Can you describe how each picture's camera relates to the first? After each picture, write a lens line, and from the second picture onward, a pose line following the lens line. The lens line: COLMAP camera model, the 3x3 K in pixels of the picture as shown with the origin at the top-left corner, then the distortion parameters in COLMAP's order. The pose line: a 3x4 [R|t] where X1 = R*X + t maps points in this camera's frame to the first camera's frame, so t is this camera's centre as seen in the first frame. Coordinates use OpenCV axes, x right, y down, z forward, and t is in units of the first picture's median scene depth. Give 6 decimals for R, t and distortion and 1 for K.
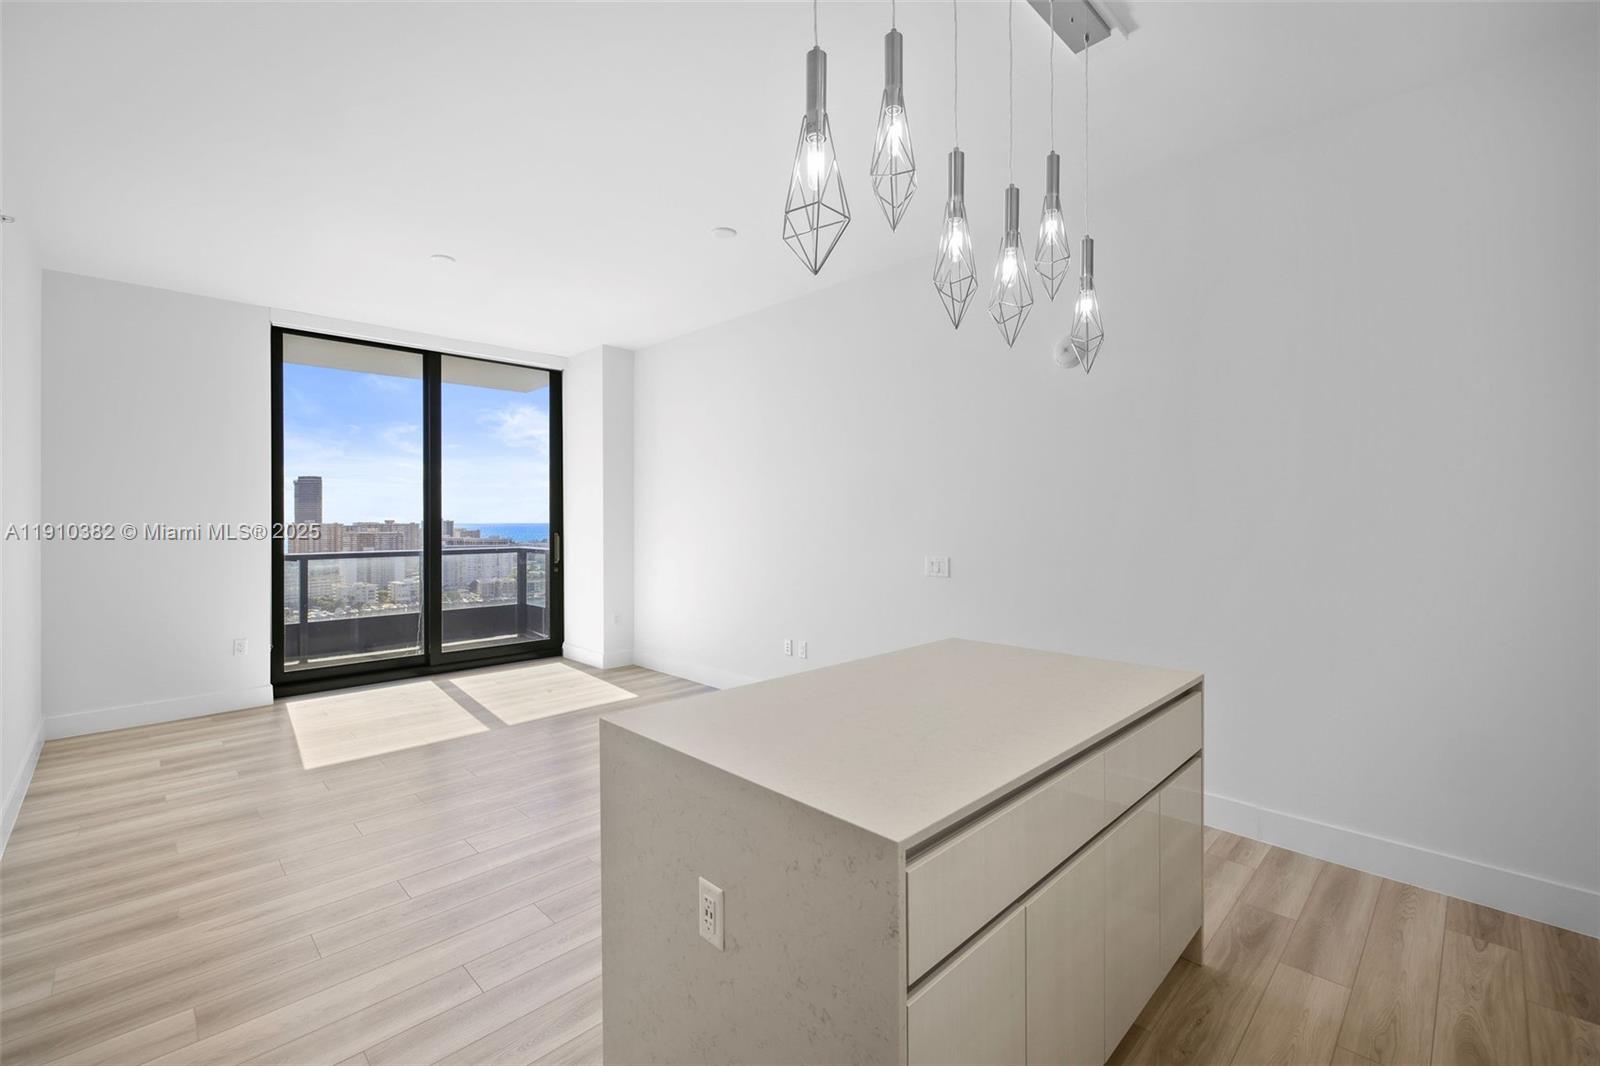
lens RADIAL K [[675.6, 0, 797.5], [0, 675.6, 528.3], [0, 0, 1]] dist [-0.002366, -0.000537]
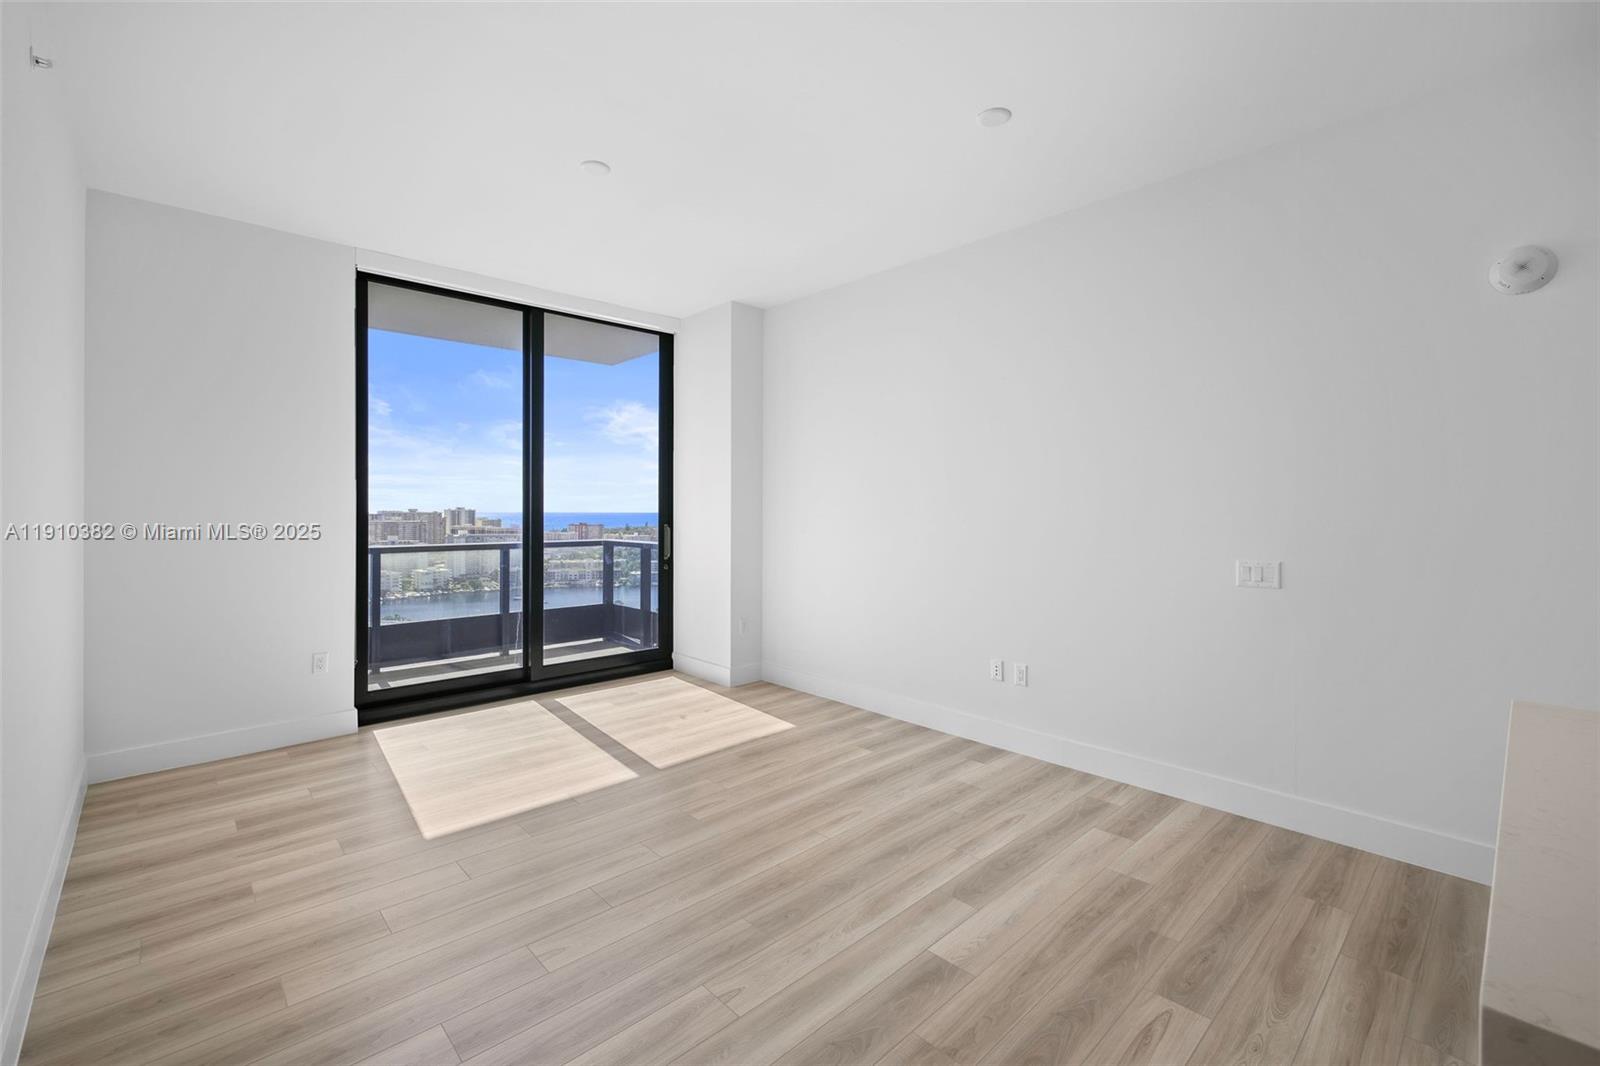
lens RADIAL K [[679.1, 0, 797.1], [0, 679.1, 519.7], [0, 0, 1]] dist [-0.003505, -0.000166]
pose [[0.999620, 0.004583, -0.027182, -0.189934], [-0.004541, 0.999988, 0.001613, -0.000848], [0.027190, -0.001489, 0.999629, 0.163724]]
